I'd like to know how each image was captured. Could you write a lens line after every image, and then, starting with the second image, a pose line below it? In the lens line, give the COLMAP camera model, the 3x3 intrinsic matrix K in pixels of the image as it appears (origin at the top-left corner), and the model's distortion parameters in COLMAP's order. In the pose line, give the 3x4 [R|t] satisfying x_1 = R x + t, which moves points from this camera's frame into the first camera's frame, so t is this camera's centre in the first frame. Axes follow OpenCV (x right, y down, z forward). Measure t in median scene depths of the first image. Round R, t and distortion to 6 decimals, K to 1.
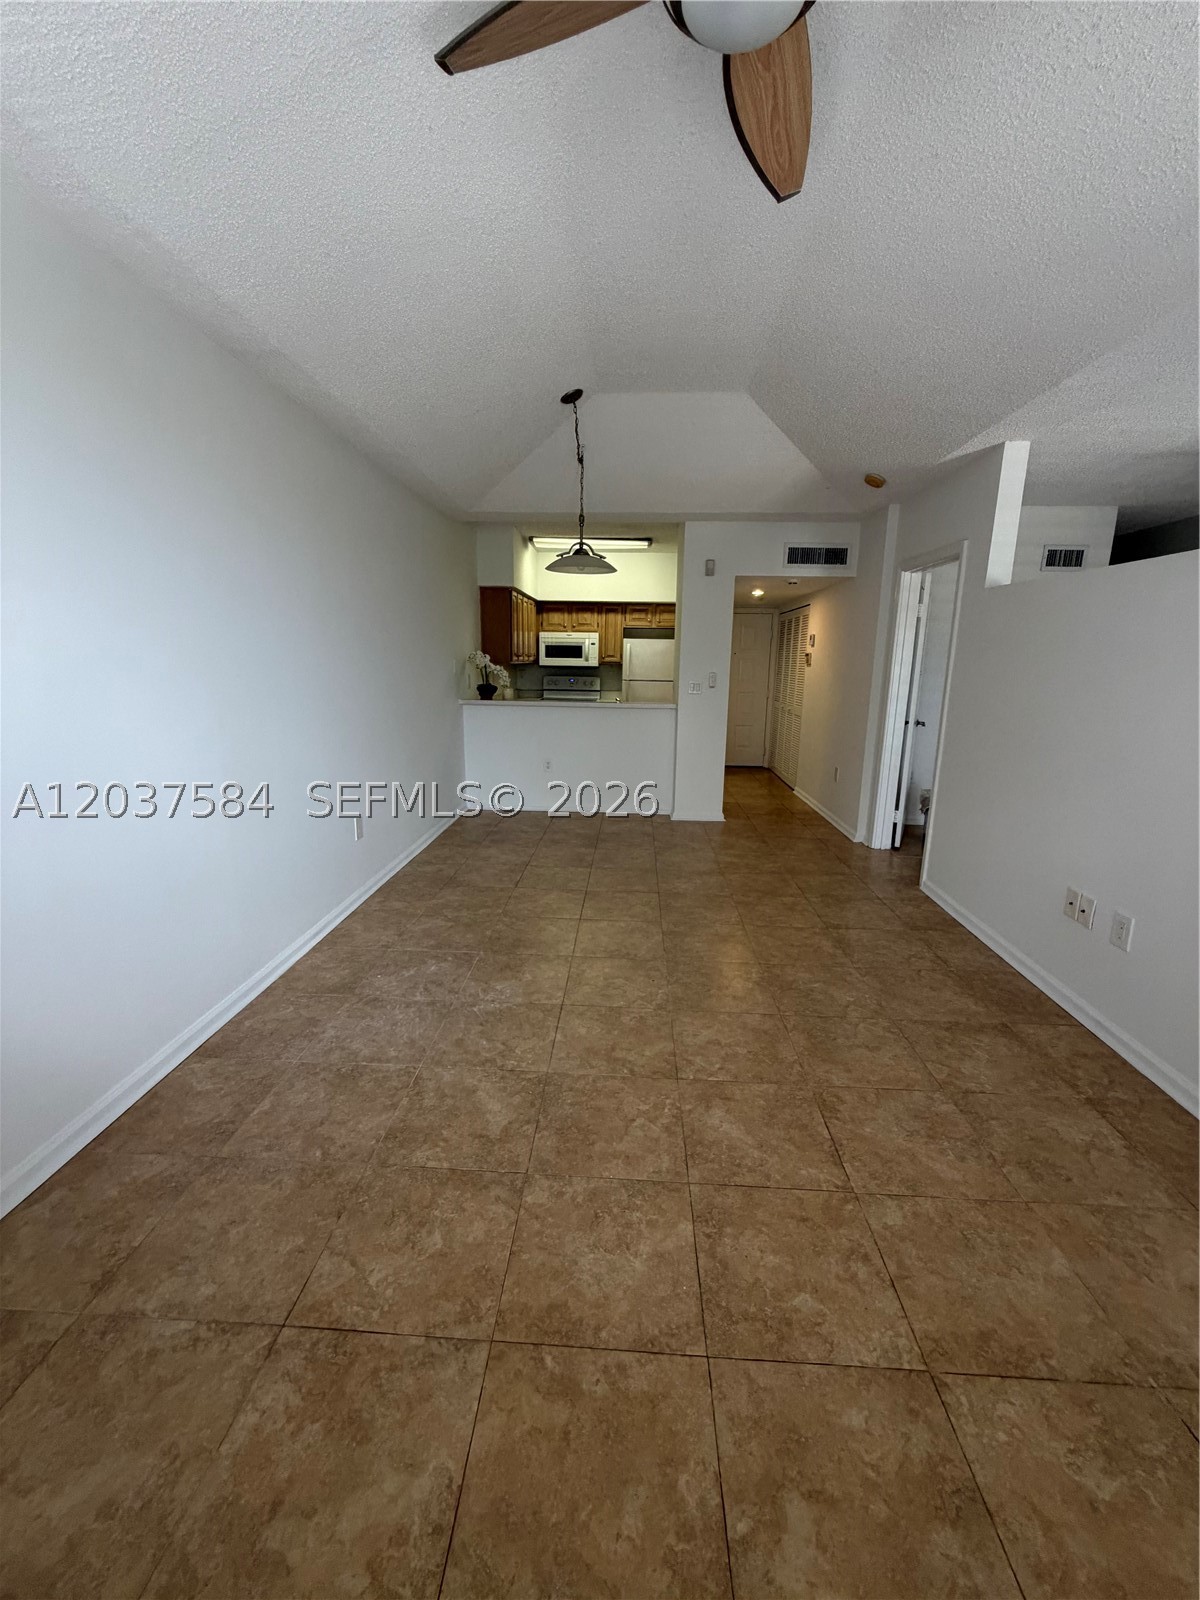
lens RADIAL K [[637.6, 0, 601.5], [0, 637.6, 792.4], [0, 0, 1]] dist [-0.001008, -0.000048]
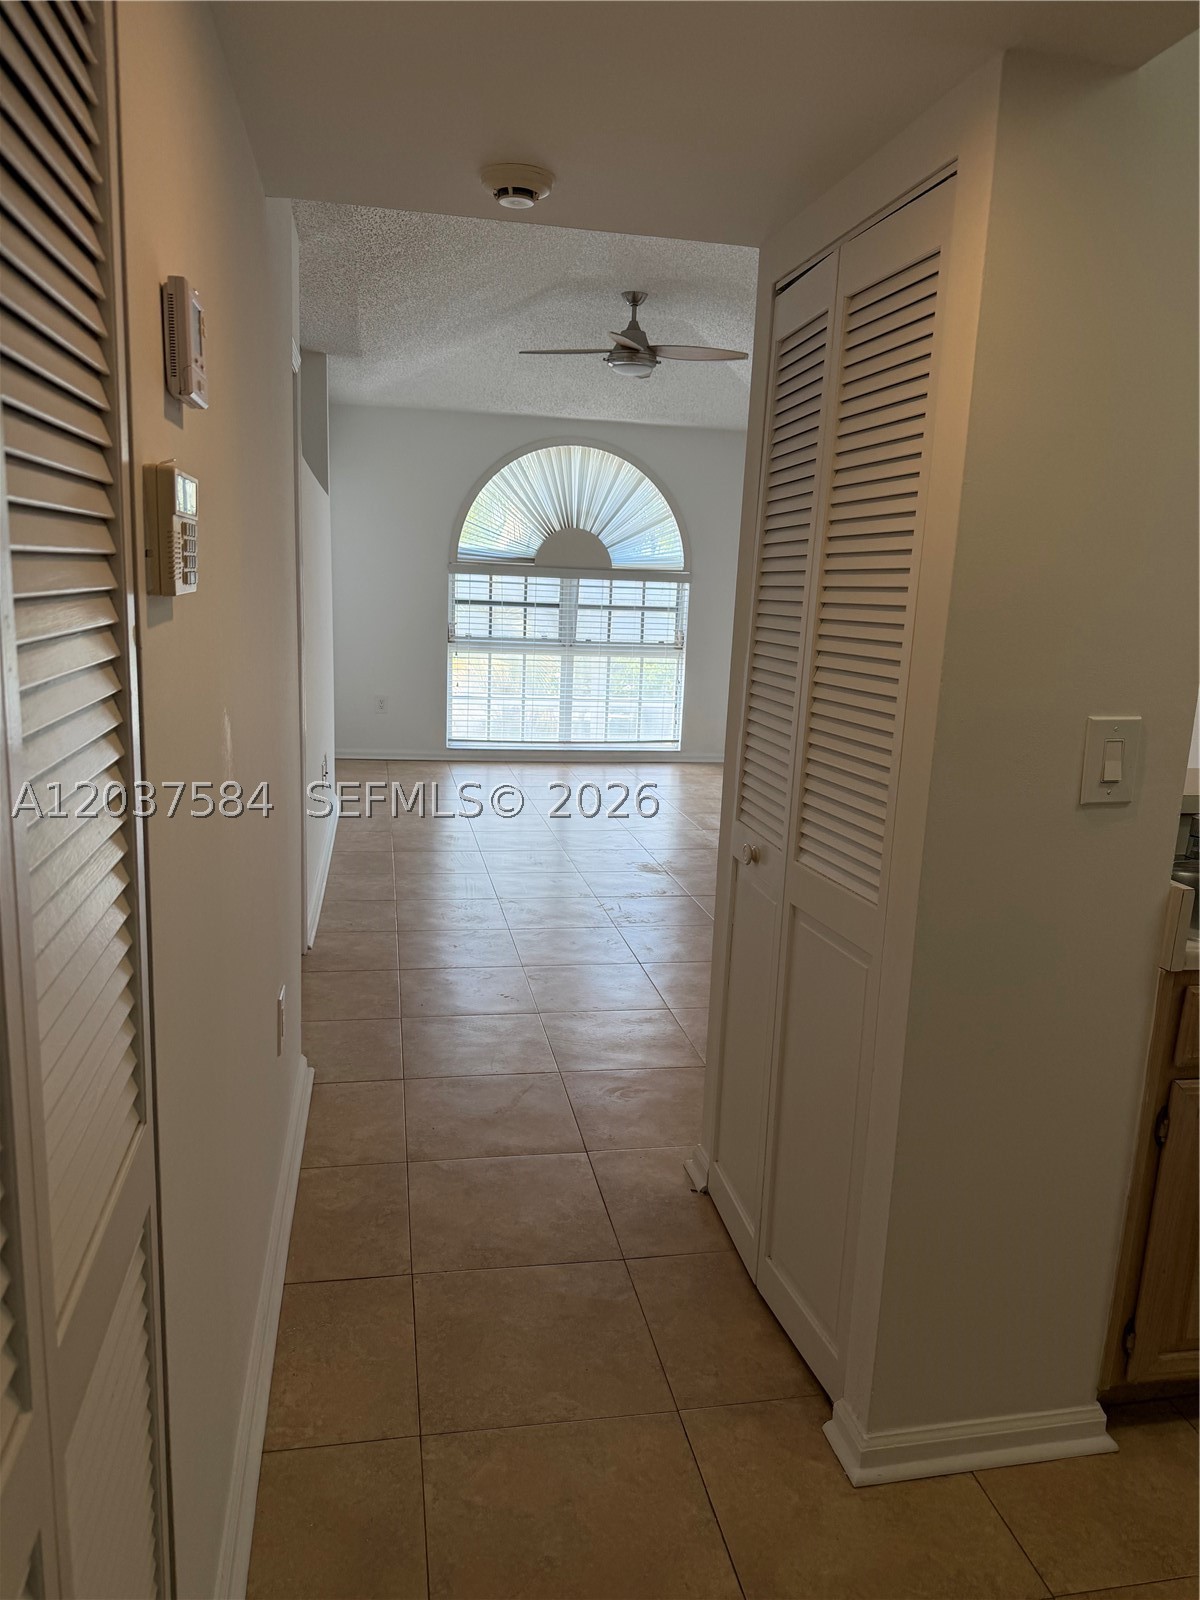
lens RADIAL K [[1108.5, 0, 600.0], [0, 1108.5, 800.0], [0, 0, 1]] dist [0.149190, -0.200009]
pose [[-0.969126, -0.006346, -0.246486, 0.252612], [-0.102833, 0.918982, 0.380655, -0.204908], [0.224101, 0.394249, -0.891261, 0.984068]]
